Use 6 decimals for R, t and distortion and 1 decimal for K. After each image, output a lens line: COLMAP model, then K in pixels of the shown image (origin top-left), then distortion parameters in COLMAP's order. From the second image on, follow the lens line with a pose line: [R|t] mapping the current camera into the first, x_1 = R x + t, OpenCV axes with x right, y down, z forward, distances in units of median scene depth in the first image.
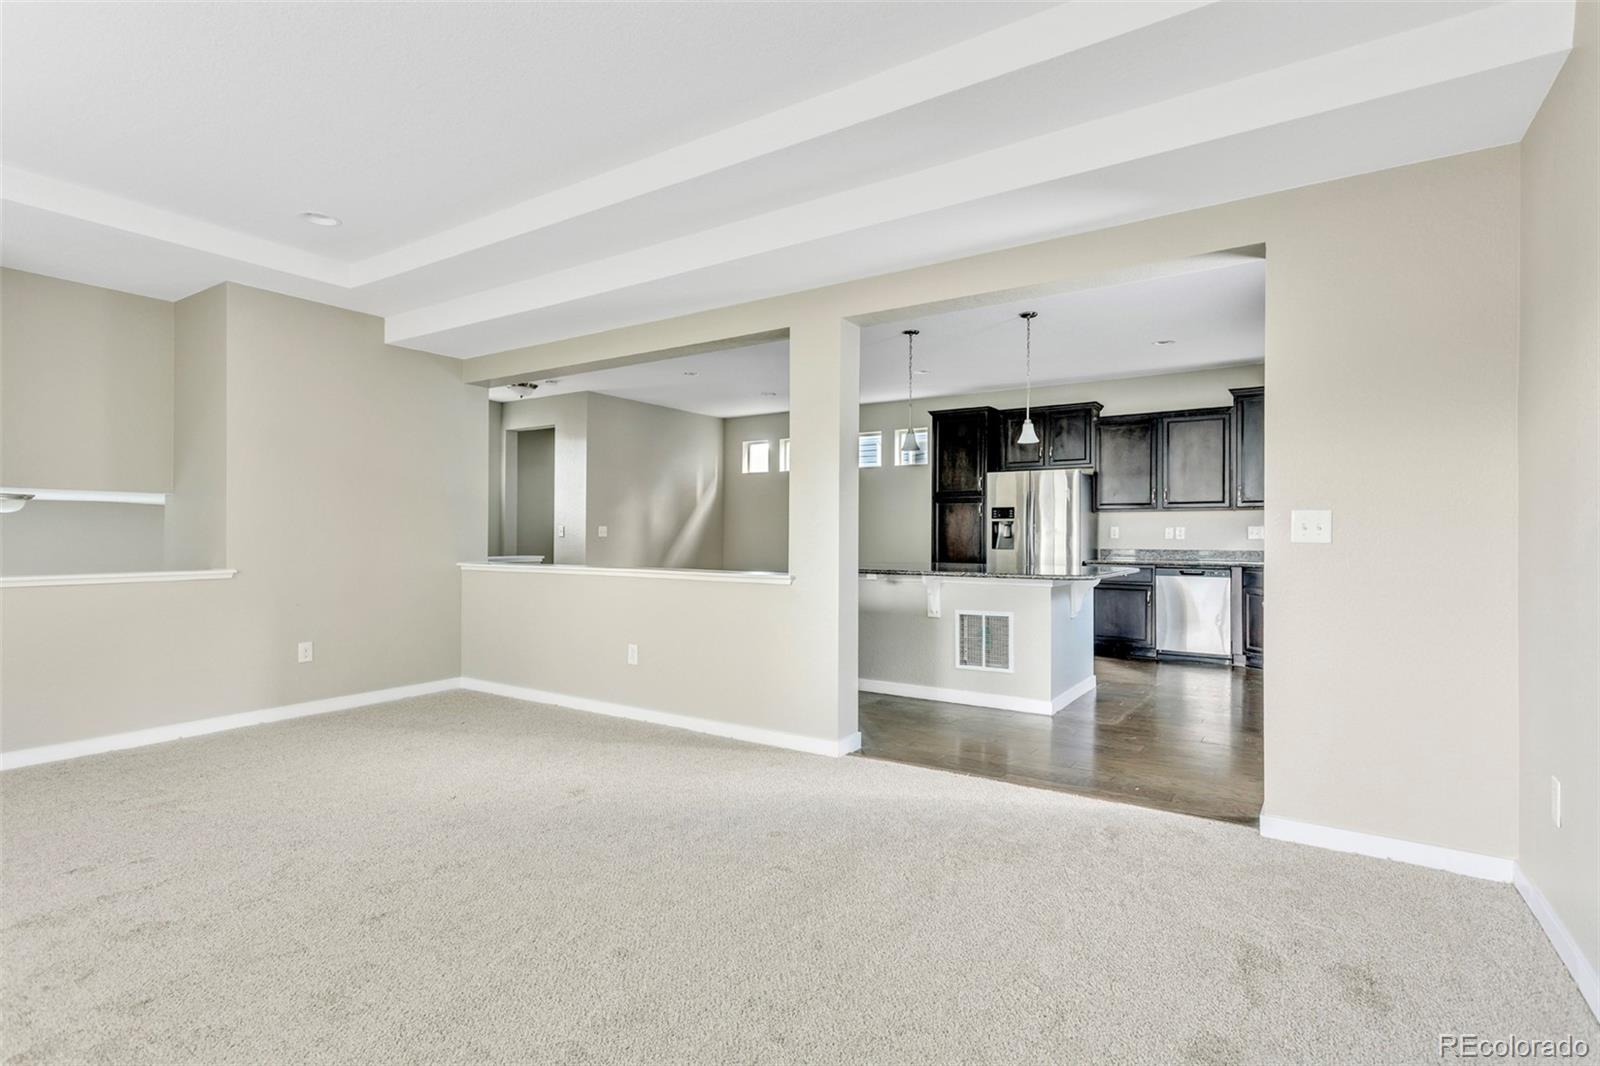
lens RADIAL K [[783.5, 0, 800.0], [0, 783.5, 533.0], [0, 0, 1]] dist [0.001290, 0.000336]
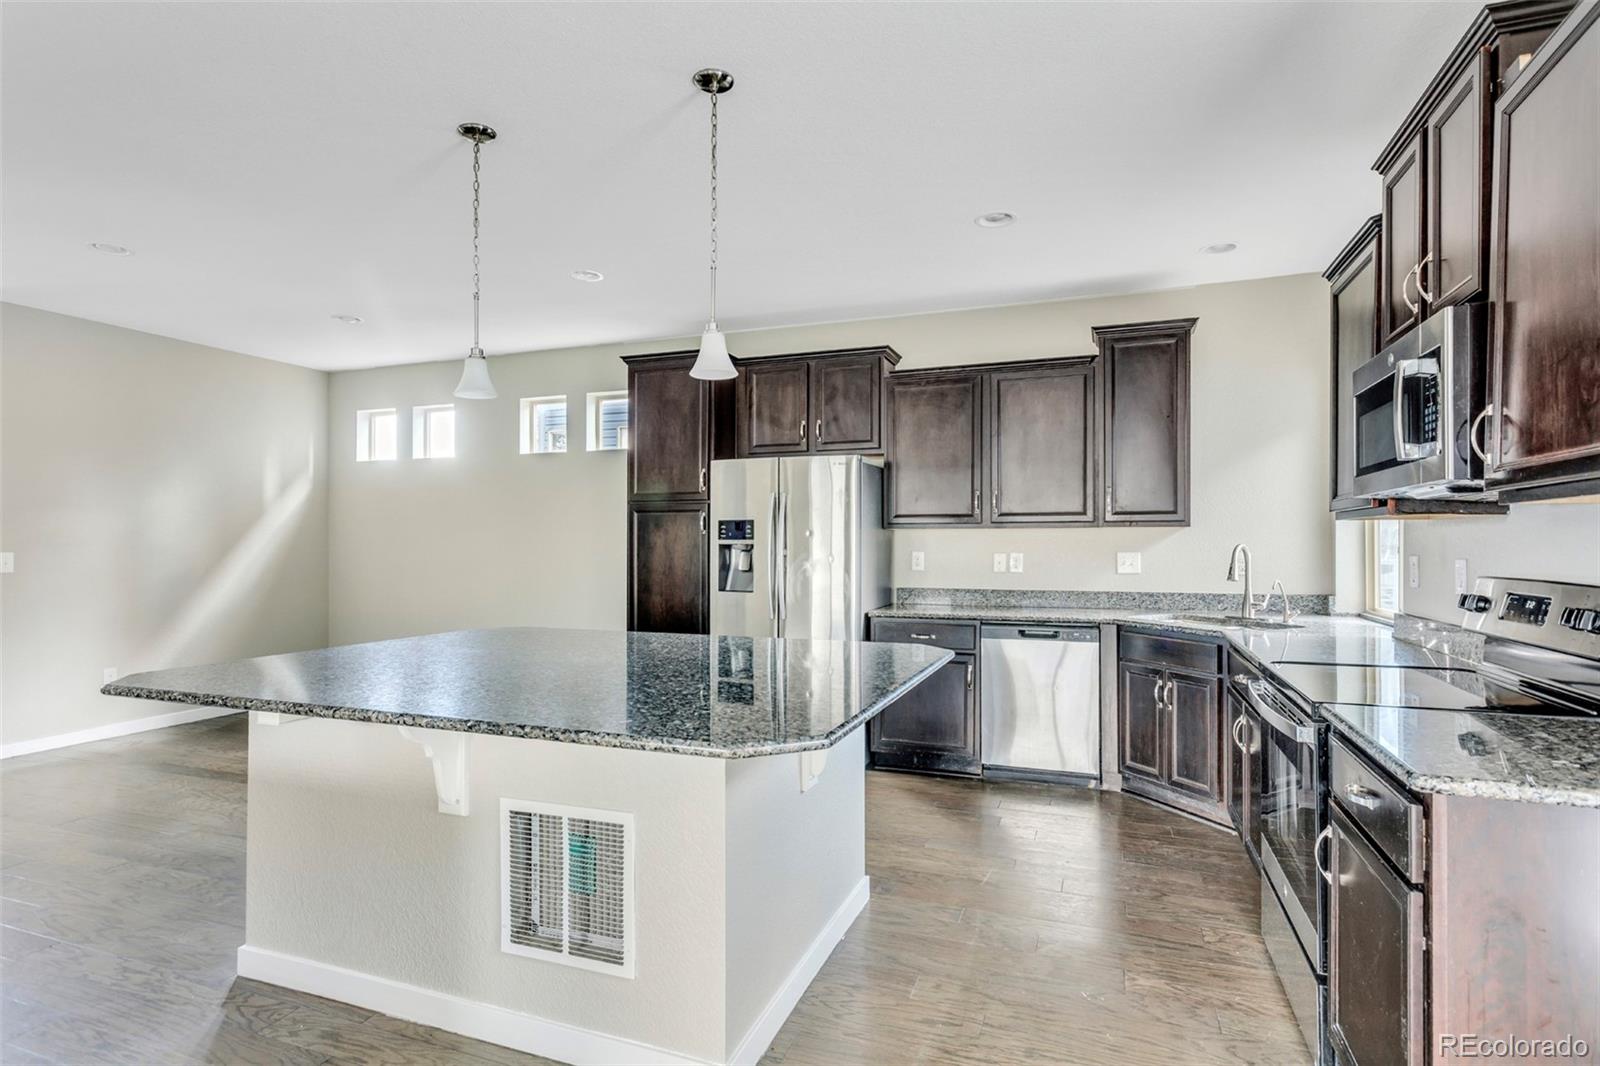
lens RADIAL K [[775.0, 0, 818.0], [0, 775.0, 539.2], [0, 0, 1]] dist [-0.027010, -0.000046]
pose [[0.973114, -0.002107, 0.230315, 0.188422], [0.002017, 0.999998, 0.000625, -0.019146], [-0.230316, -0.000144, 0.973116, 0.433286]]
